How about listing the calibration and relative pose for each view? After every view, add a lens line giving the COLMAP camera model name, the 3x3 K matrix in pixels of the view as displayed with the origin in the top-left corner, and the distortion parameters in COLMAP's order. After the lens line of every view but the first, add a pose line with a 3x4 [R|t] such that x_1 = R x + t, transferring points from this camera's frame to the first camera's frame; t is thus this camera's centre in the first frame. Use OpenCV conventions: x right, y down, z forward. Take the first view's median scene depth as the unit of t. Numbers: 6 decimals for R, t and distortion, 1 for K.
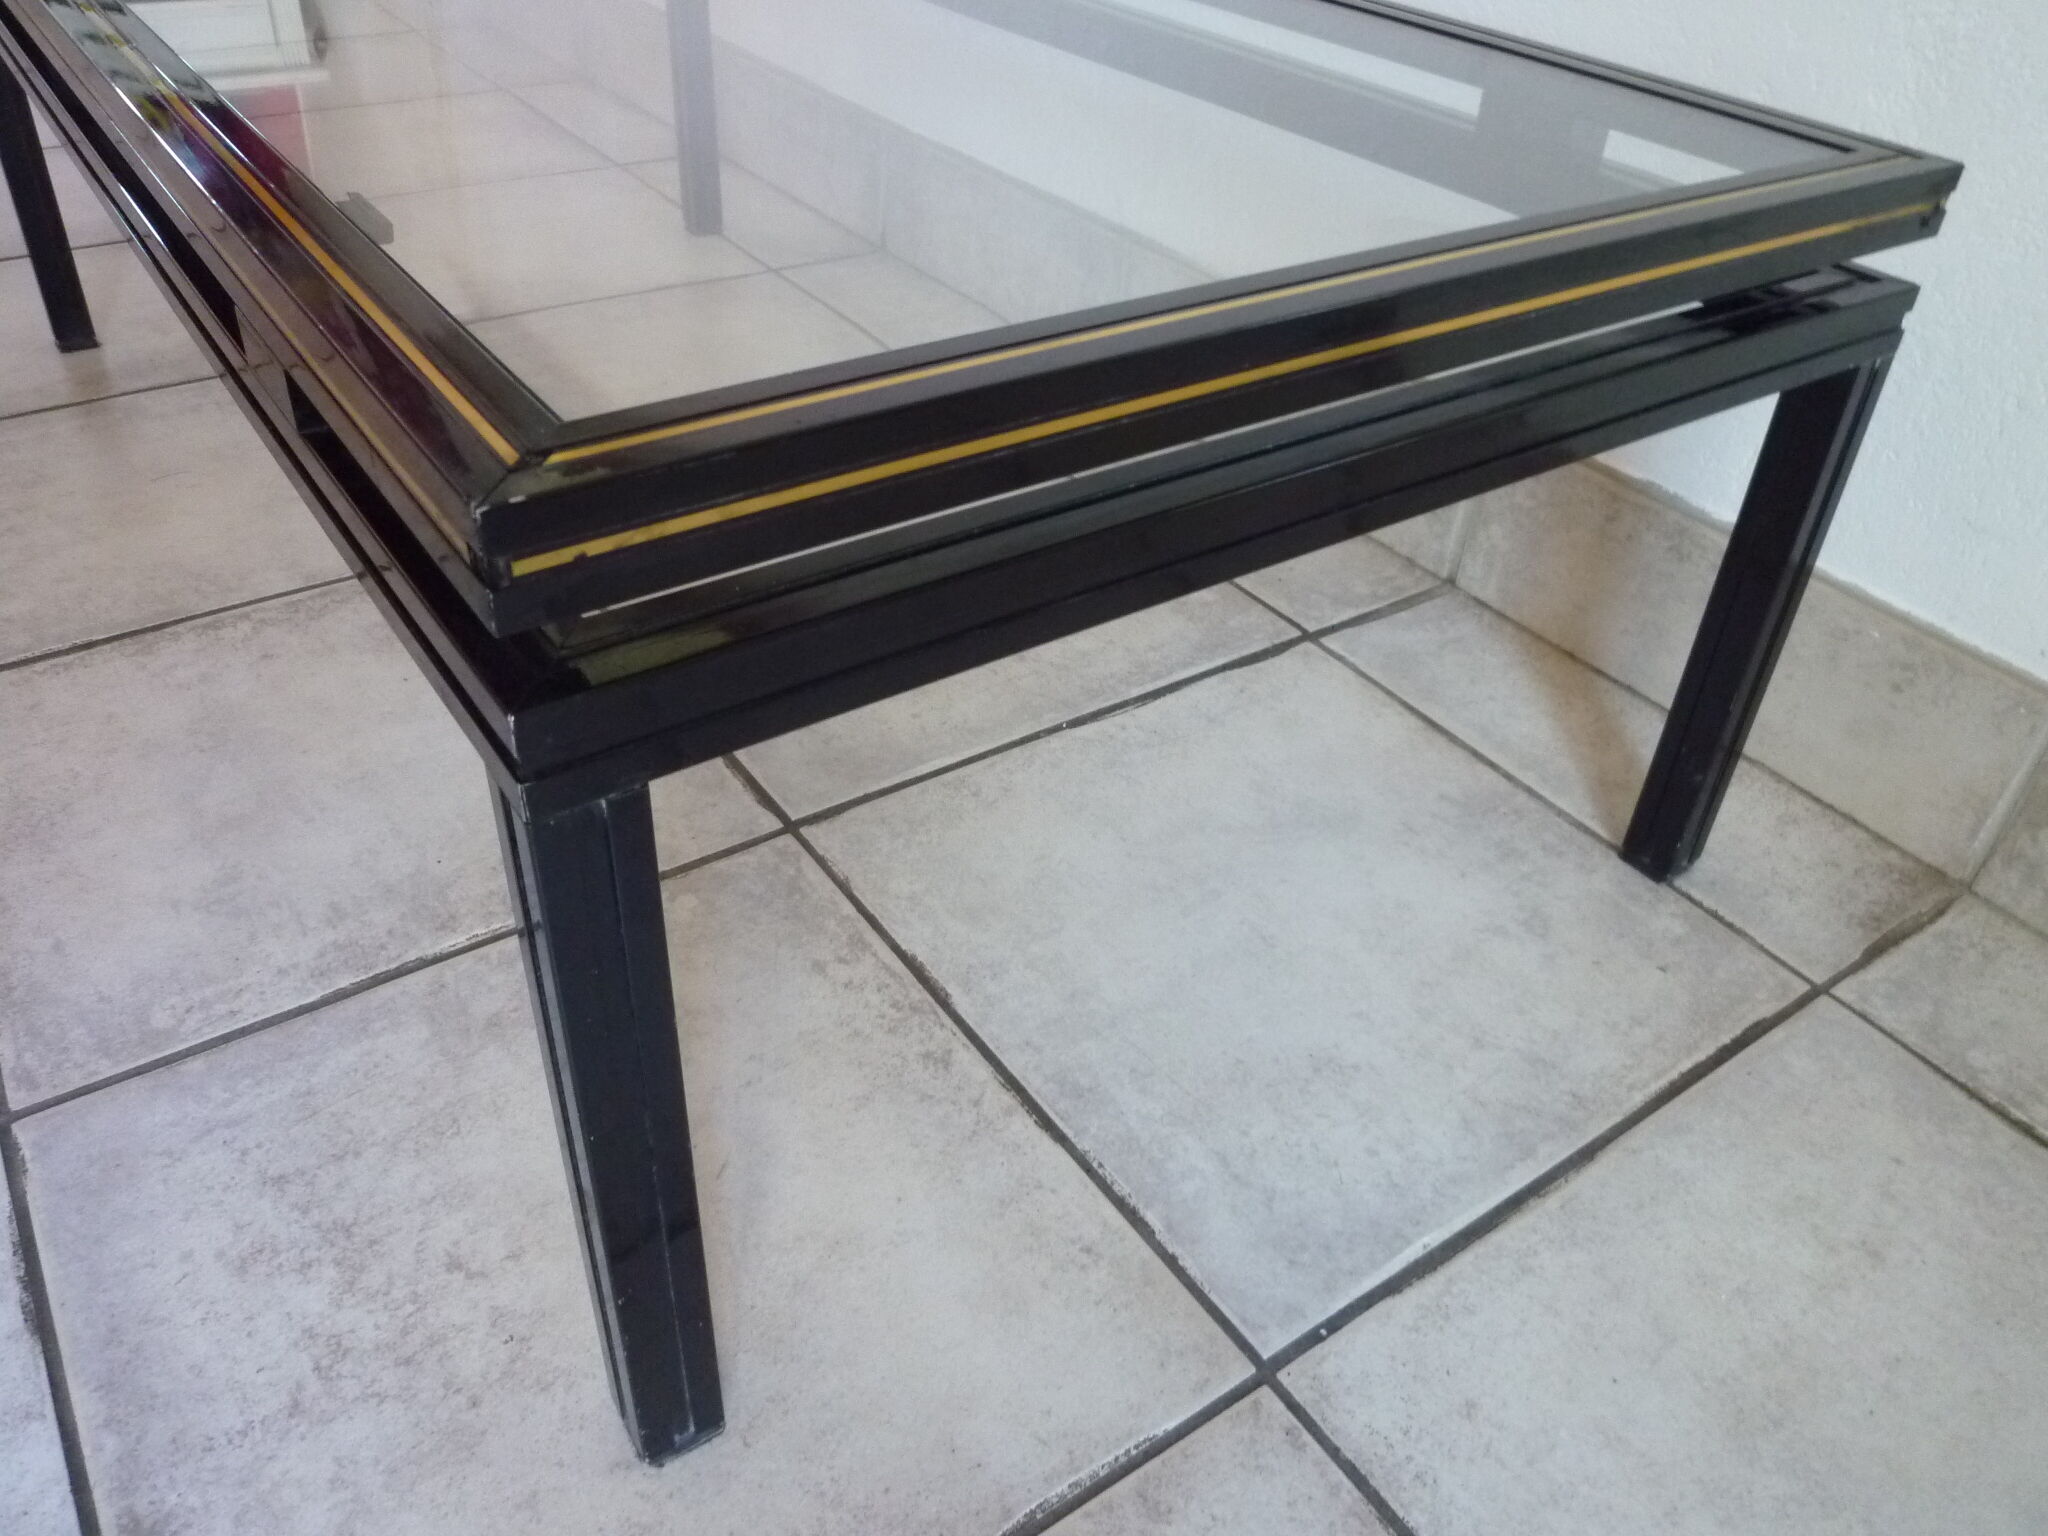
lens RADIAL K [[1576.6, 0, 963.2], [0, 1576.6, 691.3], [0, 0, 1]] dist [-0.034608, -0.006814]
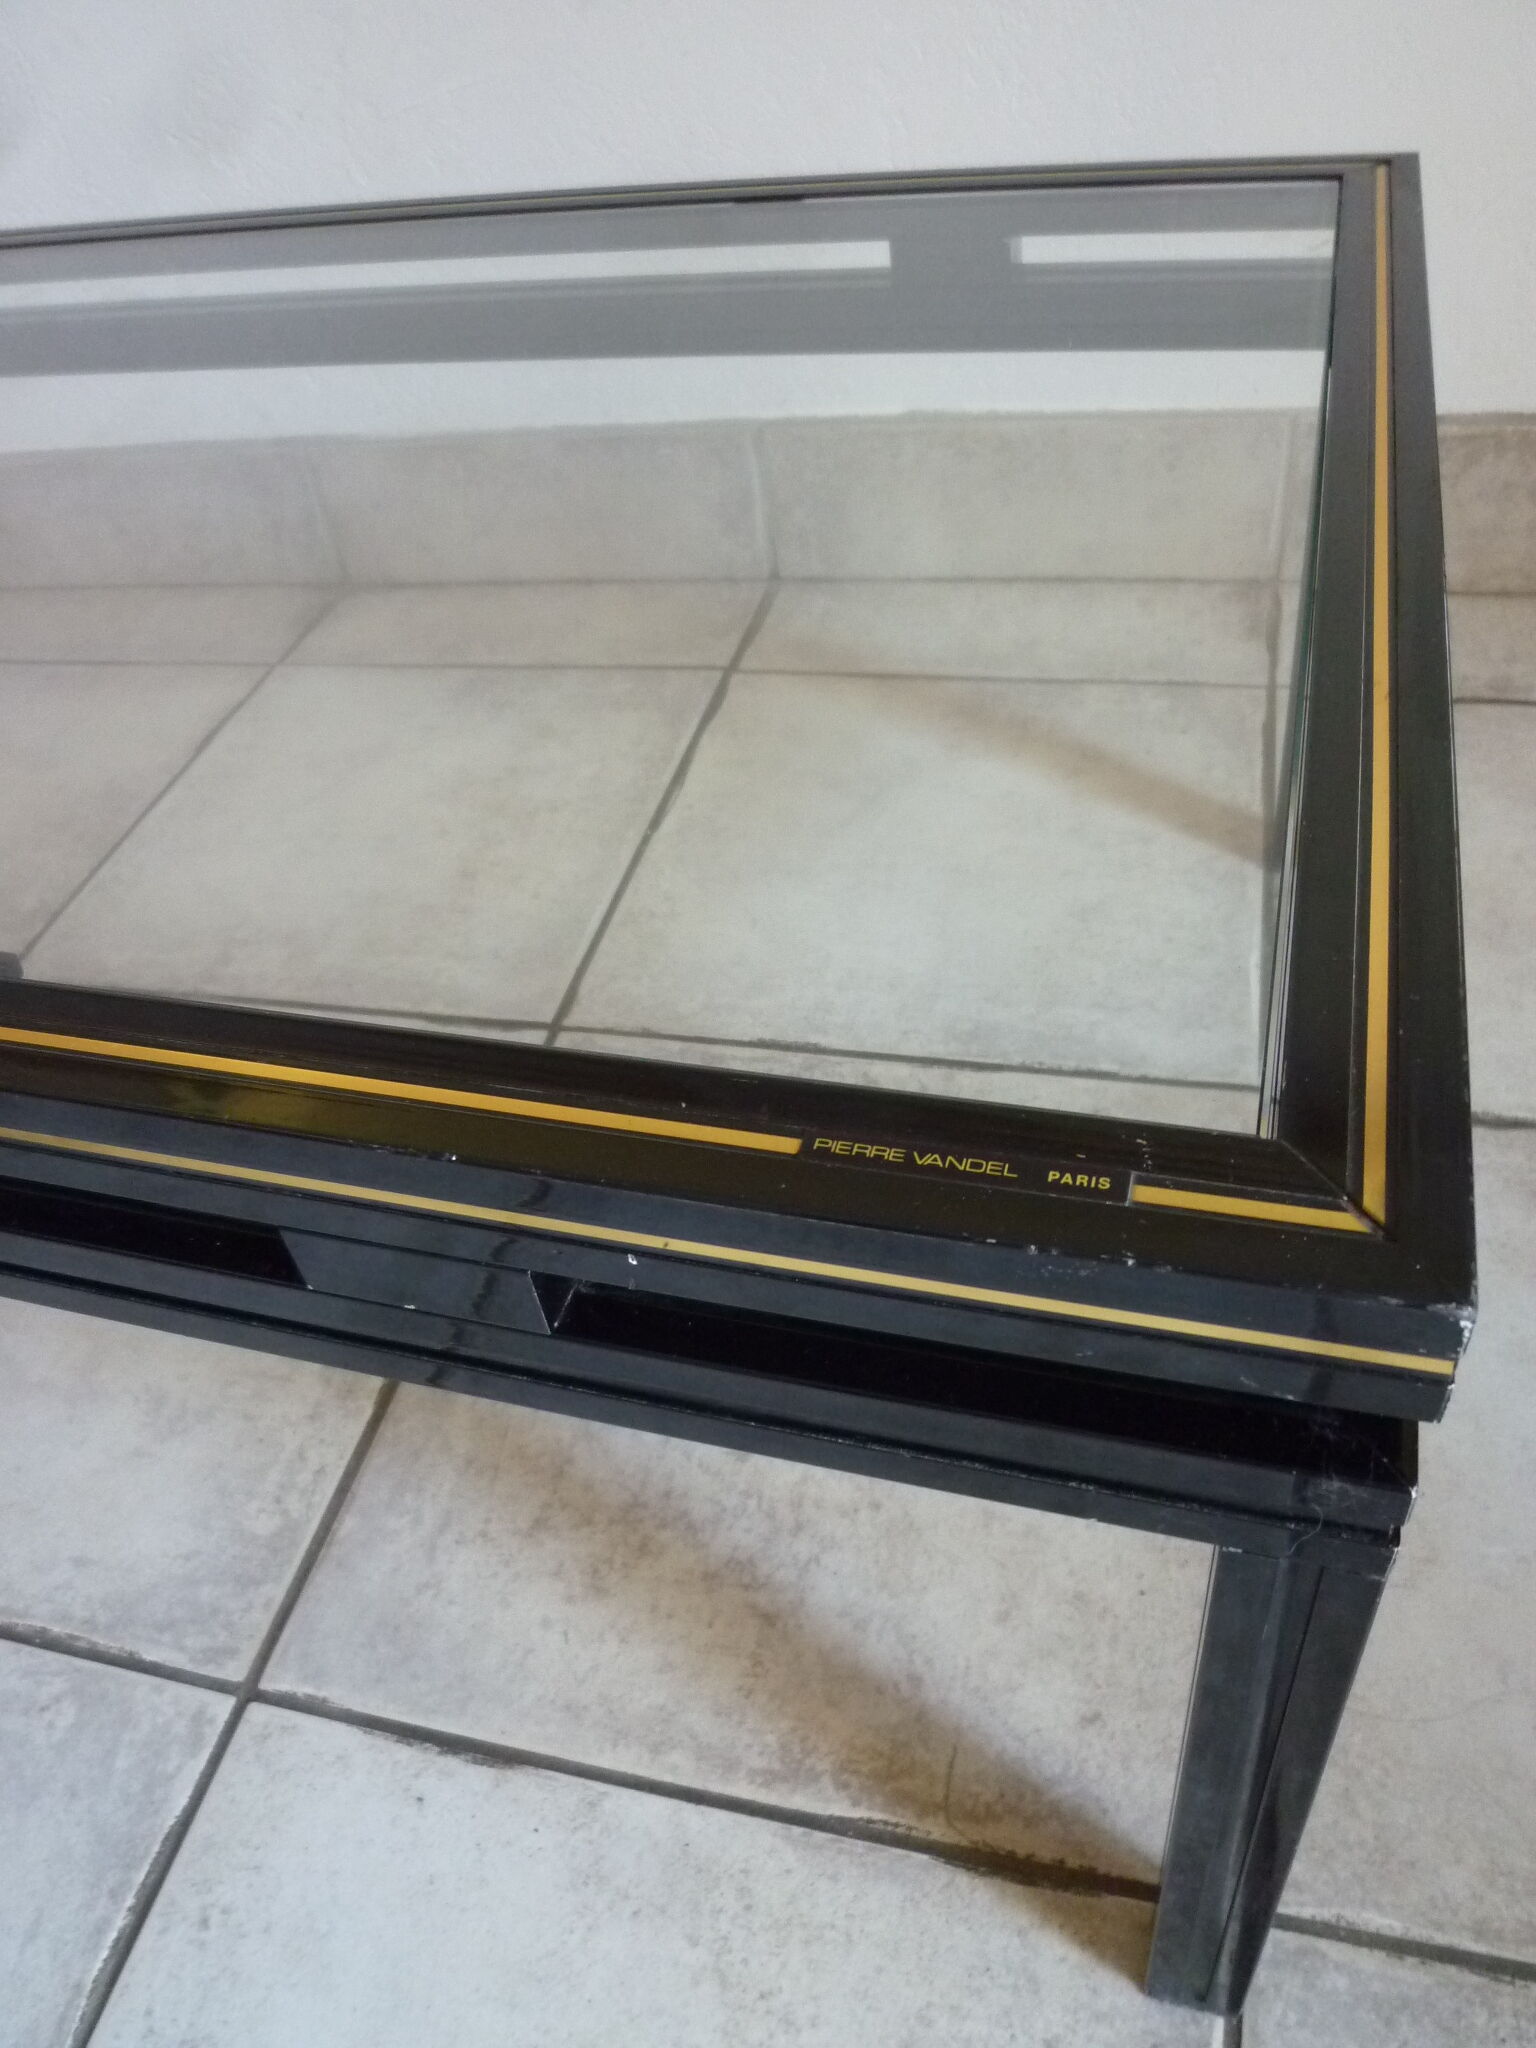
lens RADIAL K [[1576.6, 0, 729.4], [0, 1576.6, 1027.7], [0, 0, 1]] dist [-0.034608, -0.006814]
pose [[0.739066, -0.555097, 0.381640, -0.492076], [0.506960, 0.831400, 0.227519, -0.112486], [-0.443590, 0.025325, 0.895872, 0.013721]]
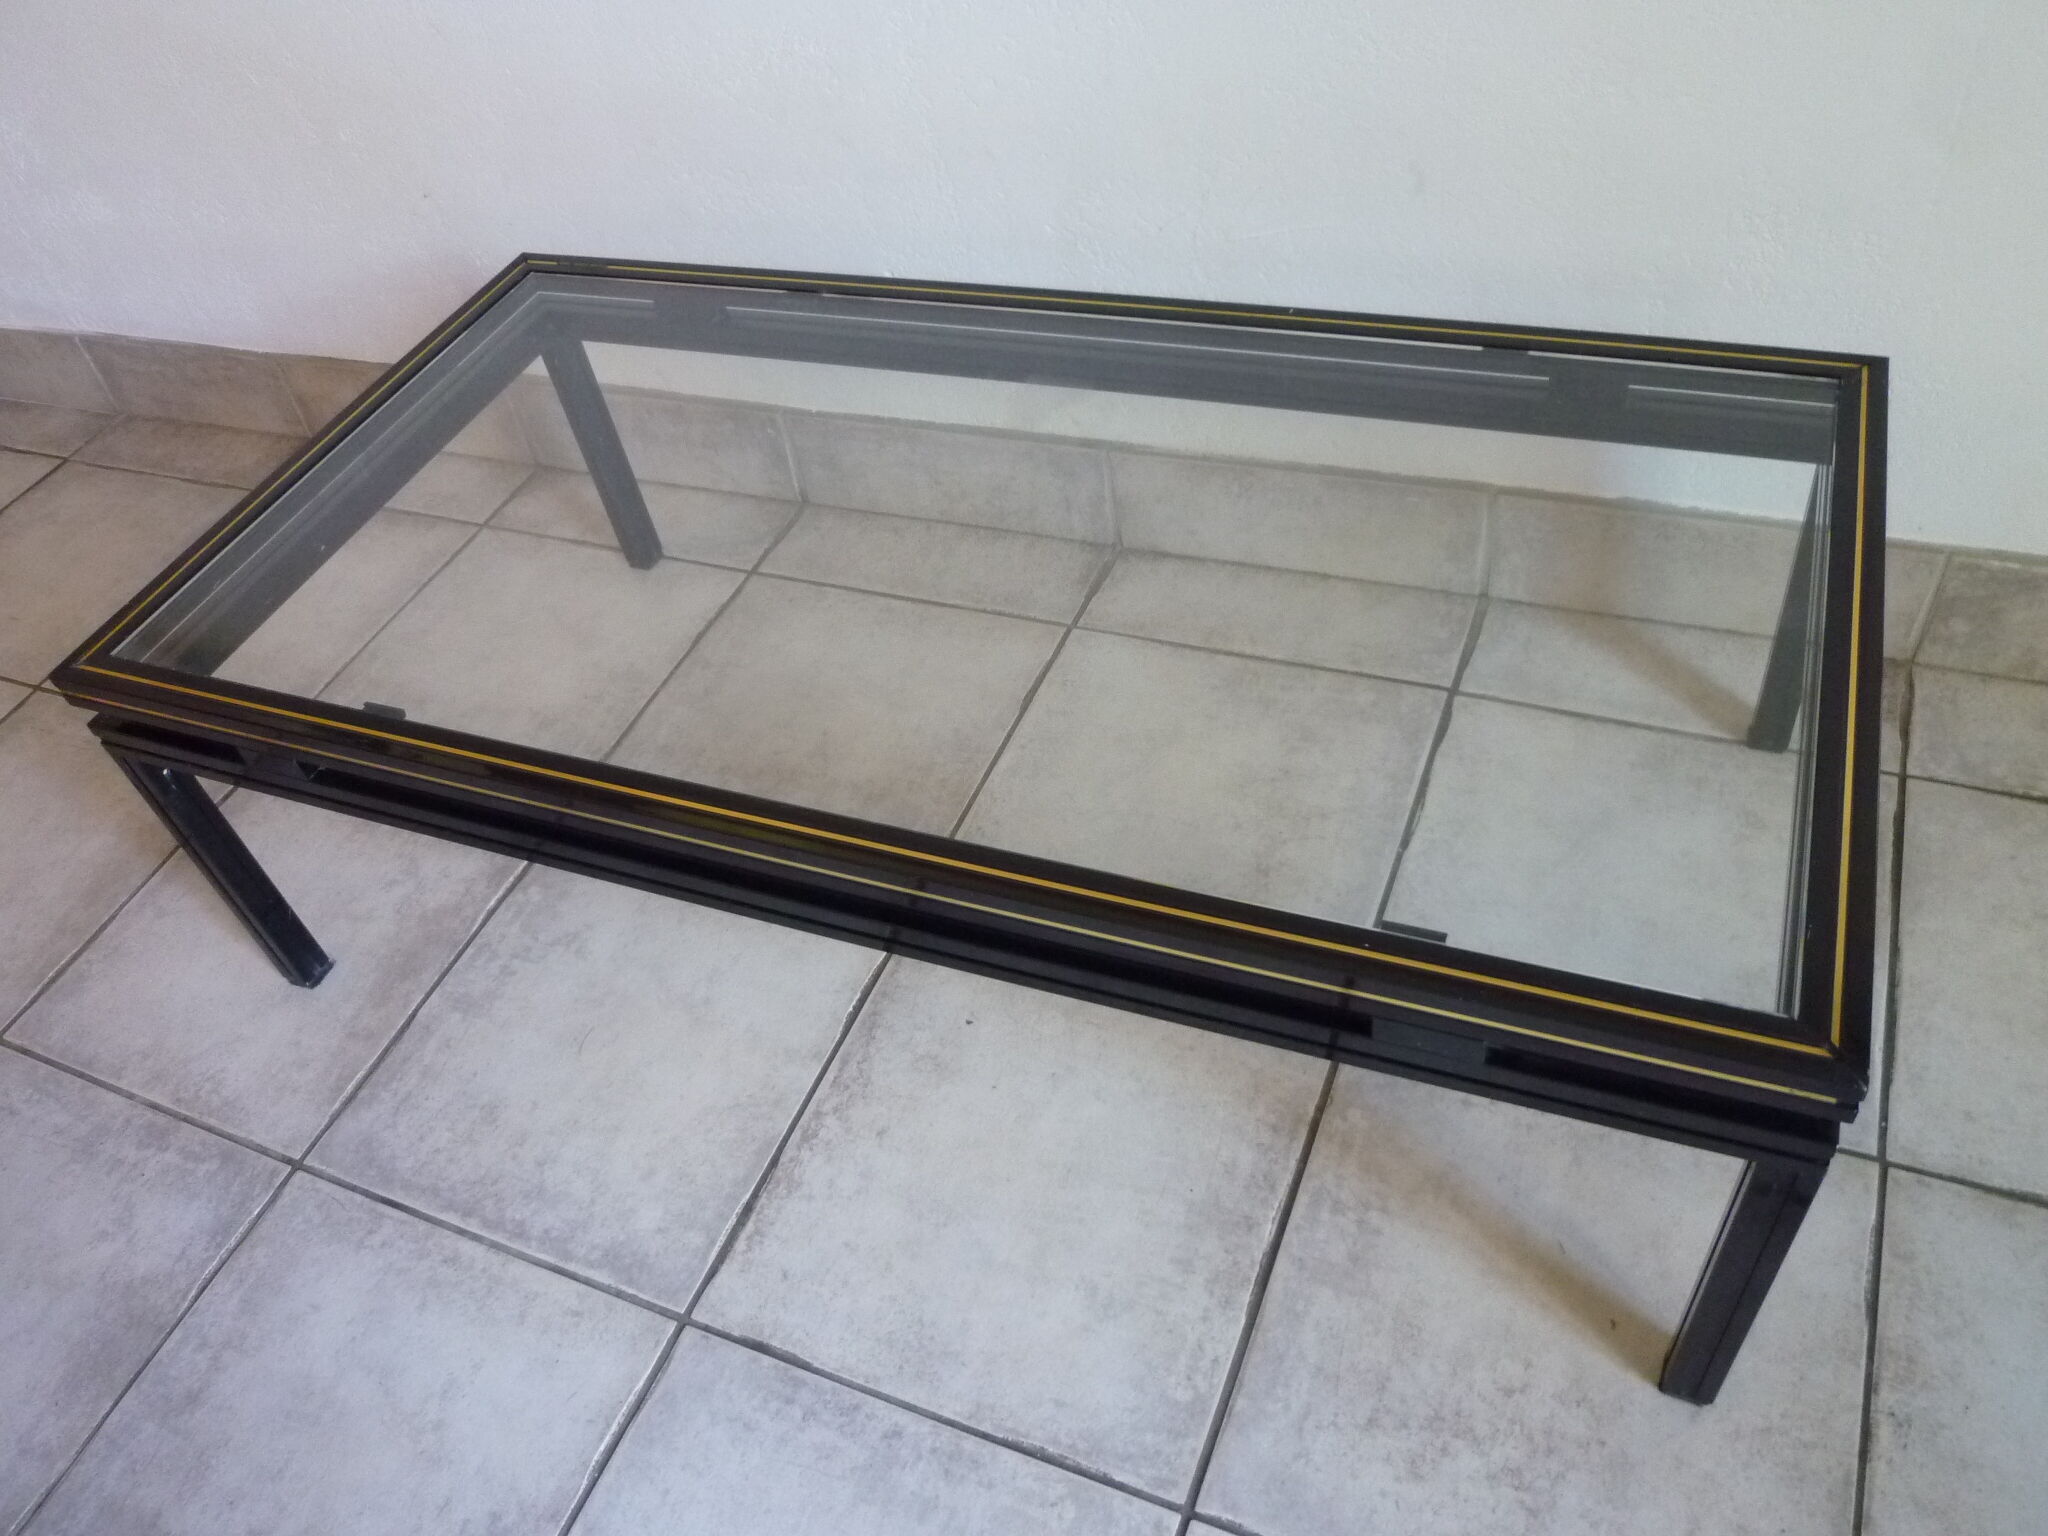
lens RADIAL K [[1566.5, 0, 1024.0], [0, 1566.5, 768.0], [0, 0, 1]] dist [-0.039822, 0.008819]
pose [[0.819906, -0.510365, 0.259388, -0.700054], [0.458385, 0.856671, 0.236640, -0.687024], [-0.342983, -0.075123, 0.936333, -0.256970]]
